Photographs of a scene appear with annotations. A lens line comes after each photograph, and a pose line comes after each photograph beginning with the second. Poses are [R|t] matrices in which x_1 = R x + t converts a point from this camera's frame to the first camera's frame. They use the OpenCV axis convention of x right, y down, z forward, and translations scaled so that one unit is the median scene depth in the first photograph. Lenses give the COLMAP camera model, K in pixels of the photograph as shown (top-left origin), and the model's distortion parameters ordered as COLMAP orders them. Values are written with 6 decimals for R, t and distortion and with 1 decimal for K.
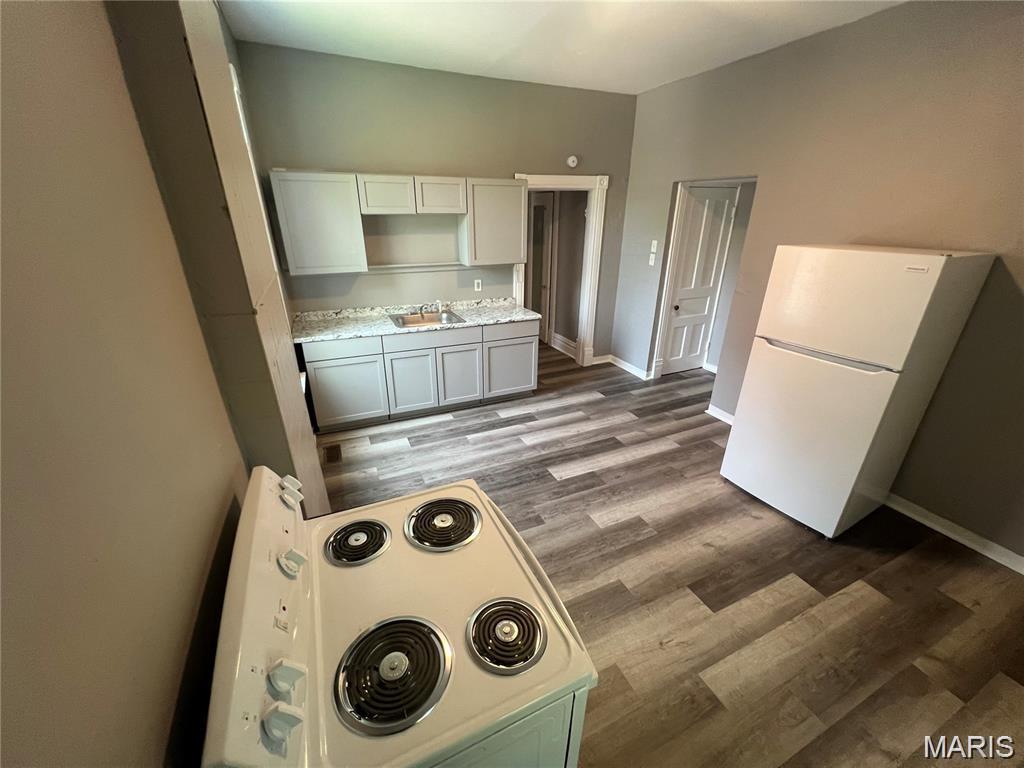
lens RADIAL K [[414.6, 0, 509.7], [0, 414.6, 387.3], [0, 0, 1]] dist [-0.004436, -0.000006]
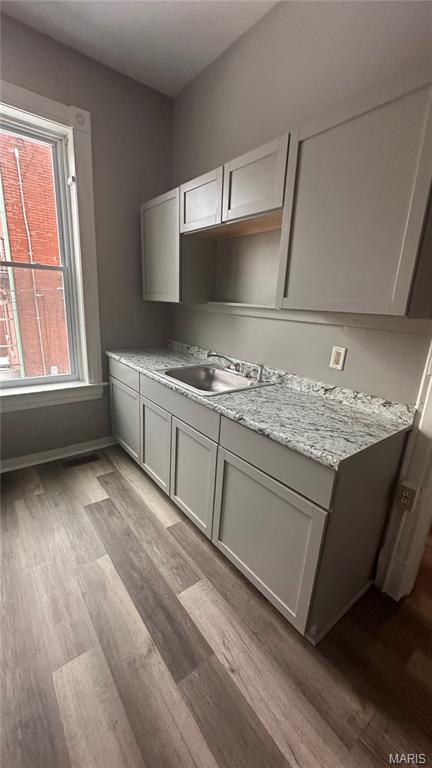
lens RADIAL K [[305.1, 0, 216.0], [0, 305.1, 382.5], [0, 0, 1]] dist [-0.009539, 0.000584]
pose [[0.241663, 0.260352, -0.934781, 0.287547], [-0.431555, 0.891658, 0.136774, -0.241658], [0.869114, 0.370356, 0.327837, 0.889507]]
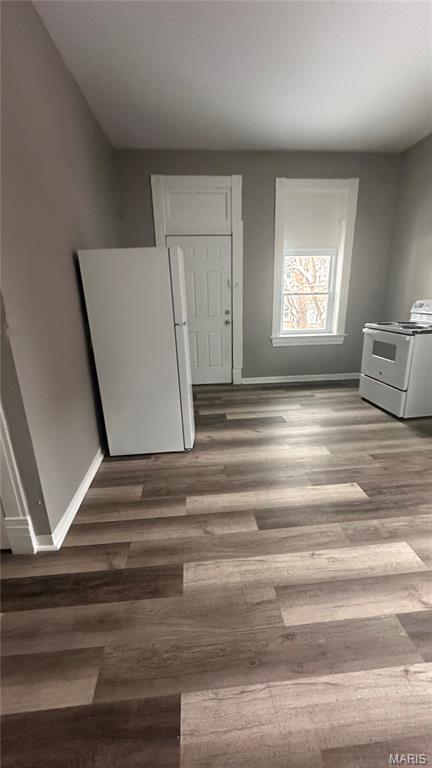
lens RADIAL K [[305.1, 0, 213.0], [0, 305.1, 383.7], [0, 0, 1]] dist [-0.009539, 0.000584]
pose [[-0.940830, -0.075359, 0.330395, 0.176763], [0.156713, 0.767696, 0.621356, -0.369889], [-0.300468, 0.636368, -0.710461, 1.208114]]
